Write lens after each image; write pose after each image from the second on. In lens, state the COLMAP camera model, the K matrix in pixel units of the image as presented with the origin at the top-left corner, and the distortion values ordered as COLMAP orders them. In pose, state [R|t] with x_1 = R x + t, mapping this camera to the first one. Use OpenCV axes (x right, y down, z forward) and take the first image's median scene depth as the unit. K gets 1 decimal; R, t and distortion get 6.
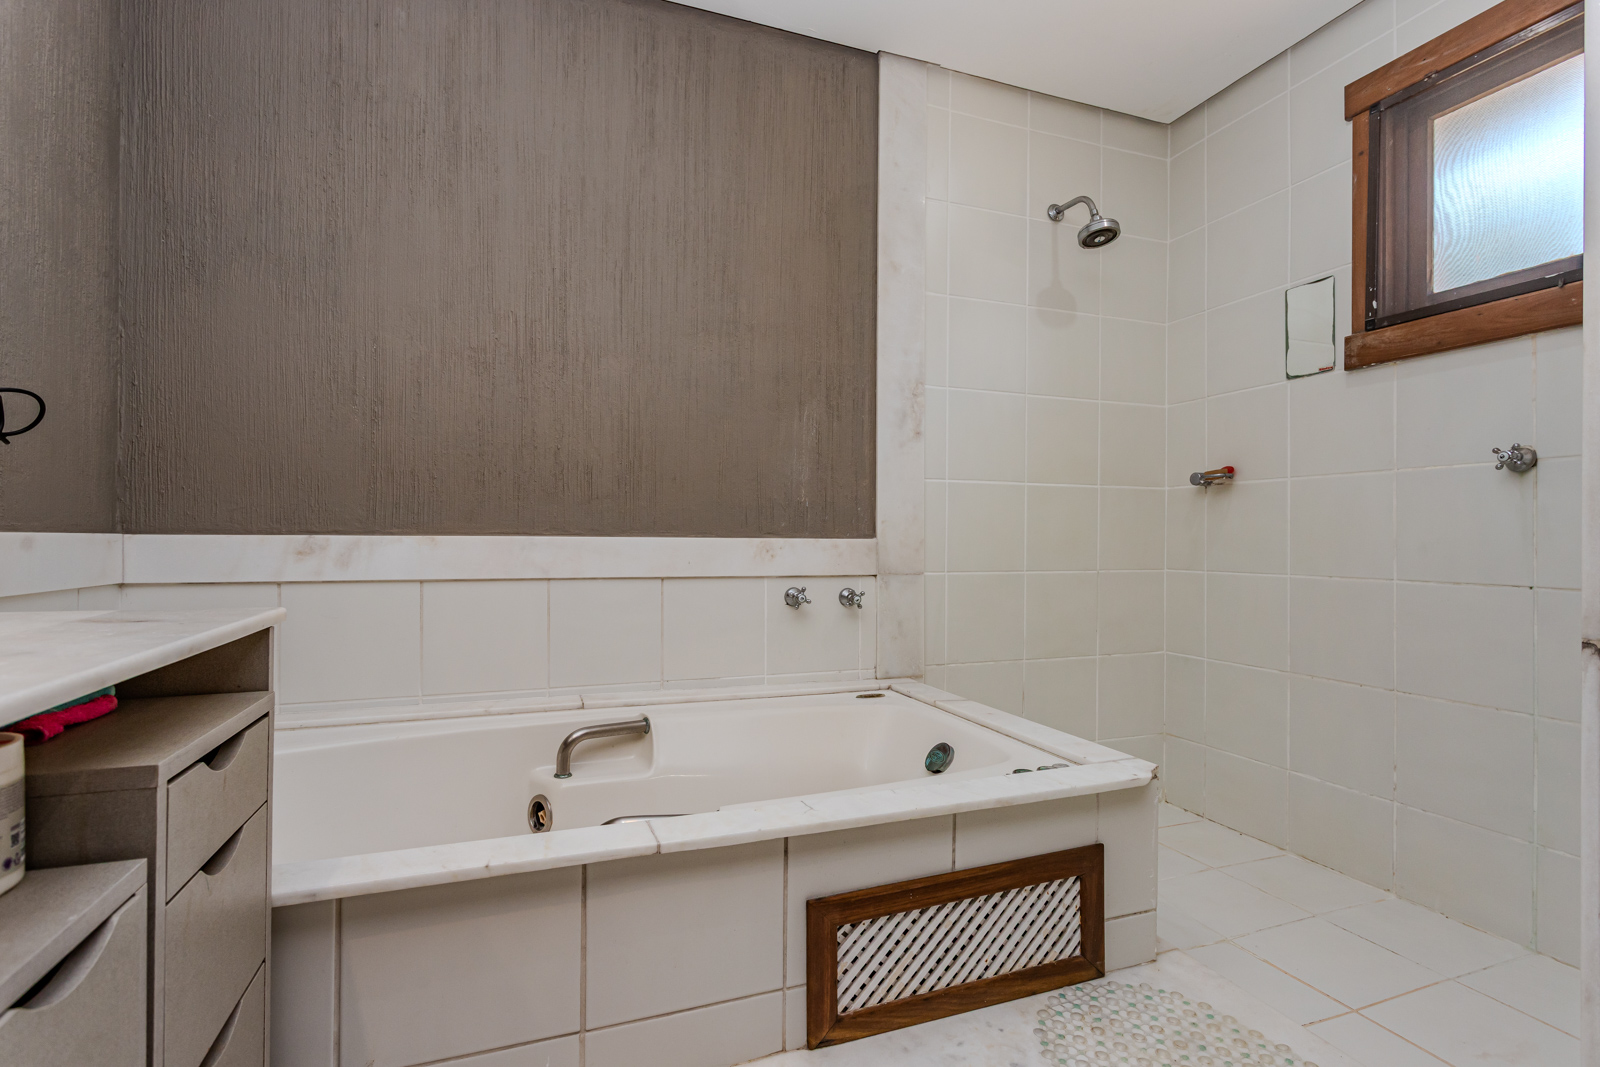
lens RADIAL K [[804.5, 0, 850.3], [0, 804.5, 534.7], [0, 0, 1]] dist [-0.001176, 0.001146]
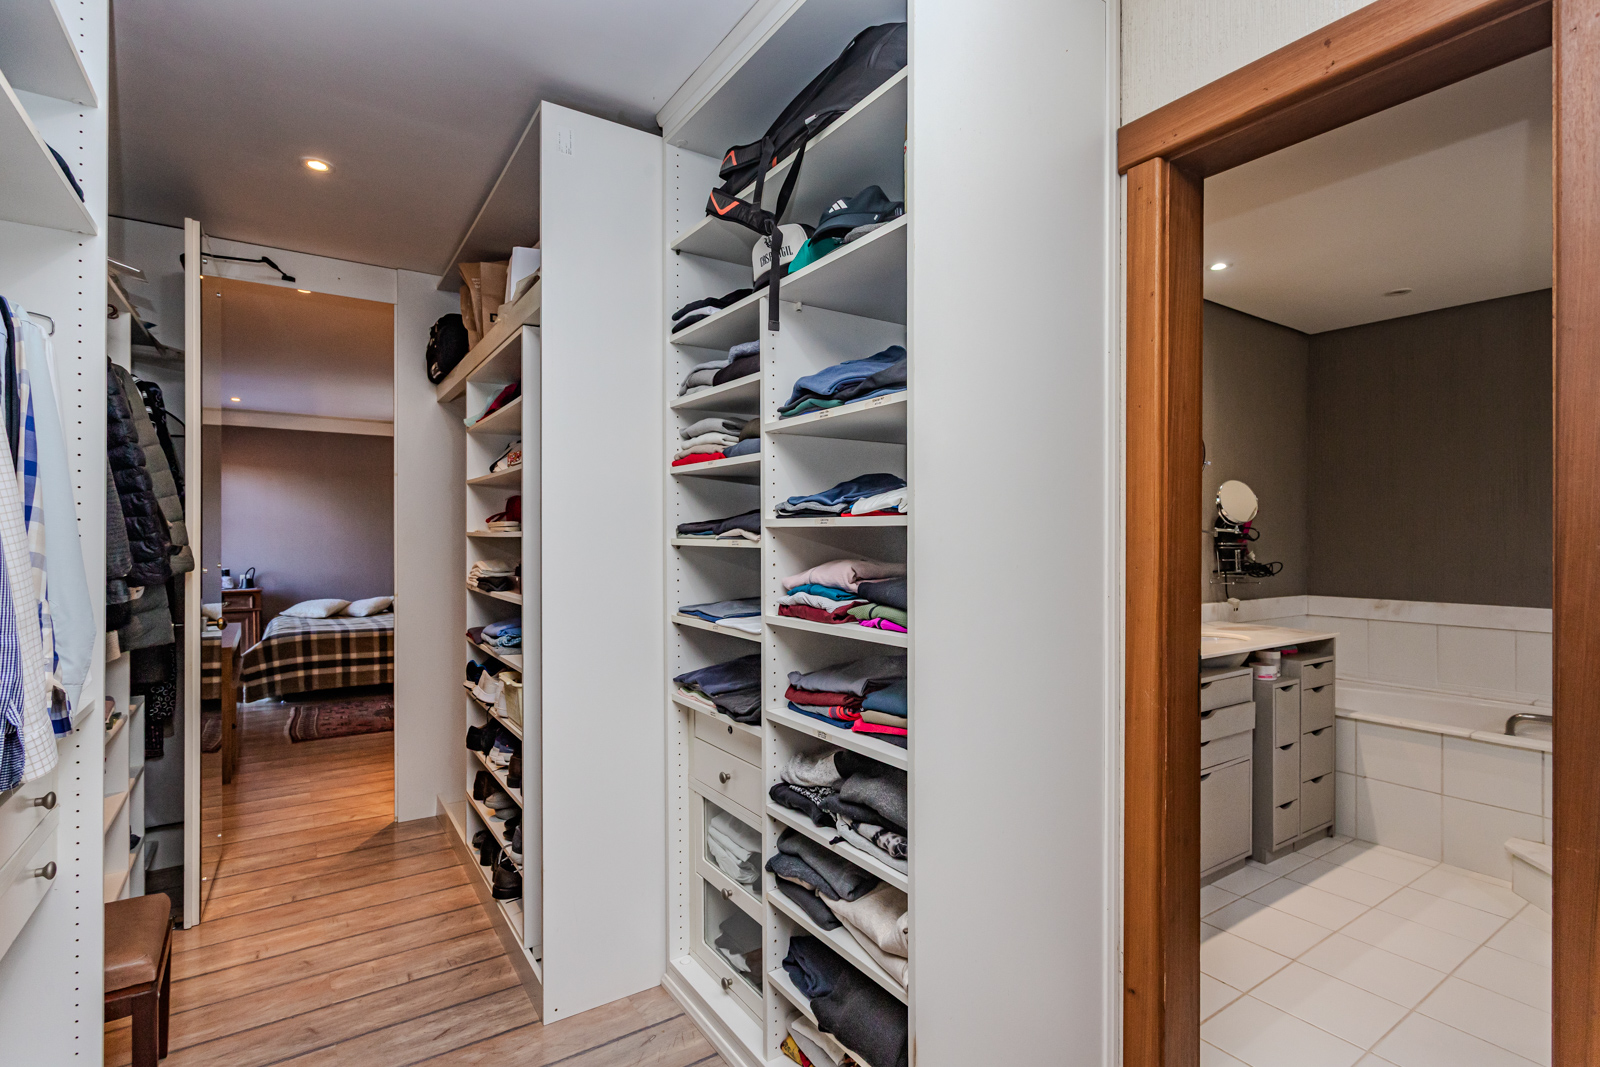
lens RADIAL K [[746.8, 0, 805.8], [0, 746.8, 531.3], [0, 0, 1]] dist [-0.000165, 0.000643]
pose [[0.213635, -0.012887, -0.976829, 1.015277], [-0.002701, 0.999901, -0.013782, -0.153940], [0.976910, 0.005583, 0.213579, -1.009590]]
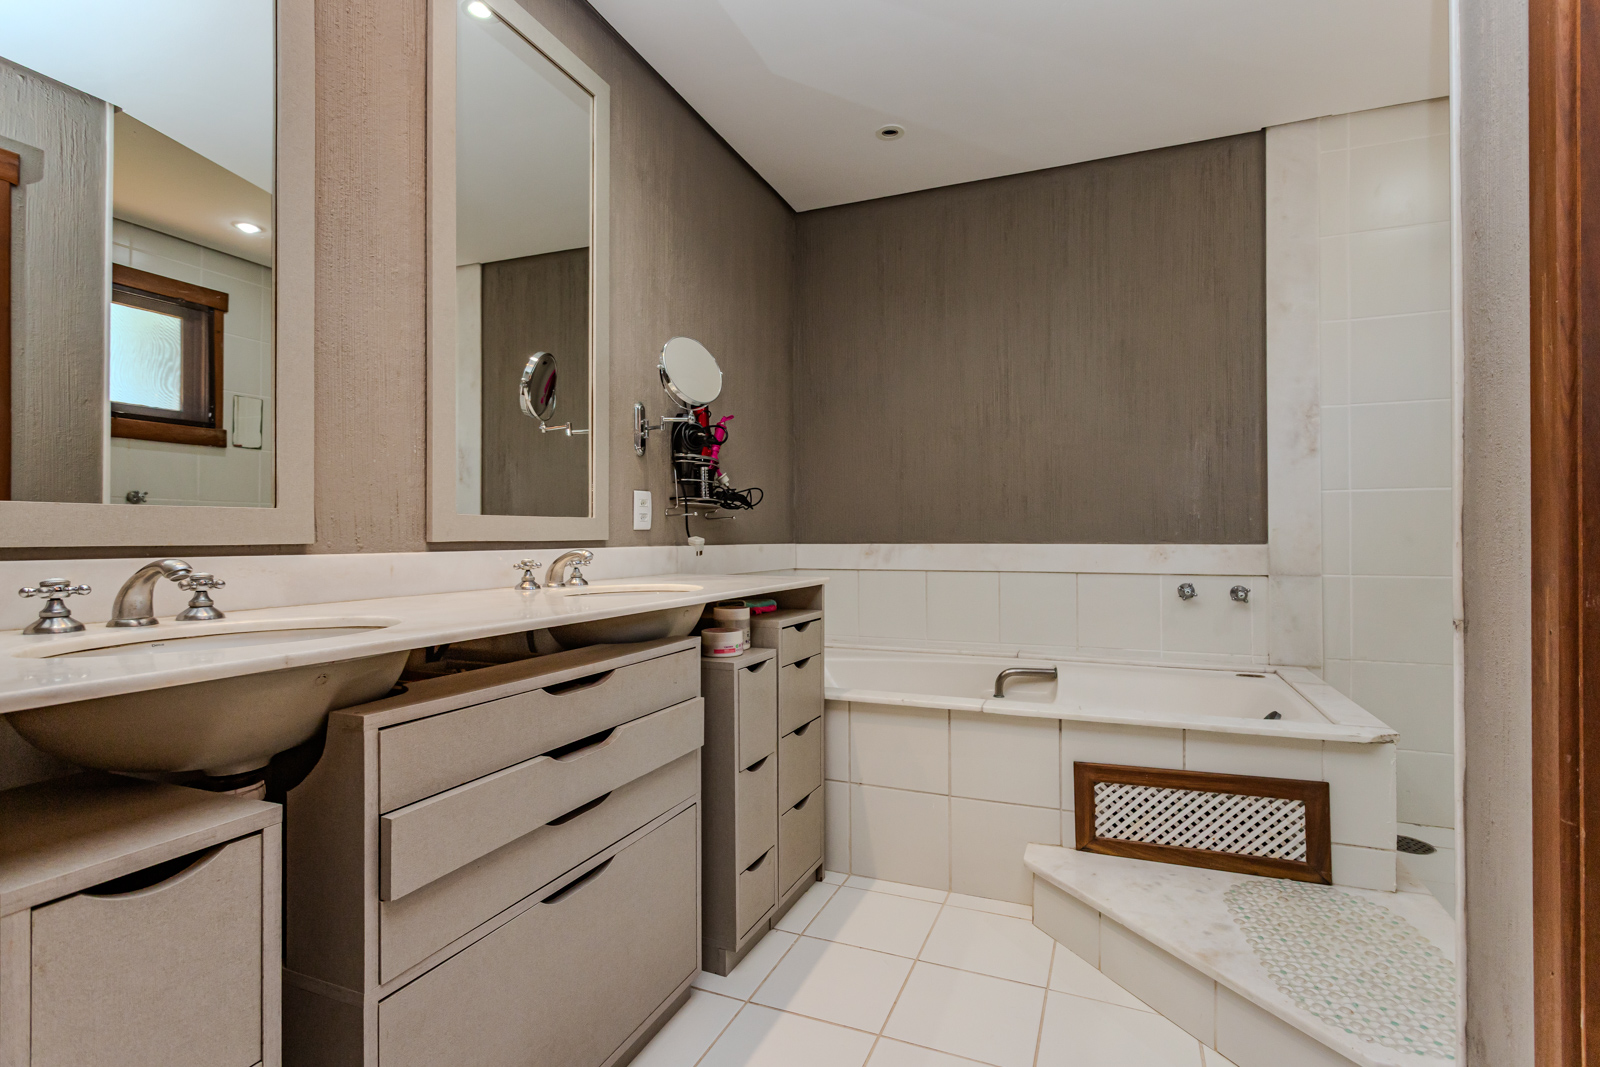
lens RADIAL K [[785.2, 0, 778.5], [0, 785.2, 533.3], [0, 0, 1]] dist [-0.000772, 0.000127]
pose [[0.697294, -0.012347, -0.716679, 0.439511], [0.010395, 0.999921, -0.007113, -0.012840], [0.716710, -0.002490, 0.697367, -0.374159]]
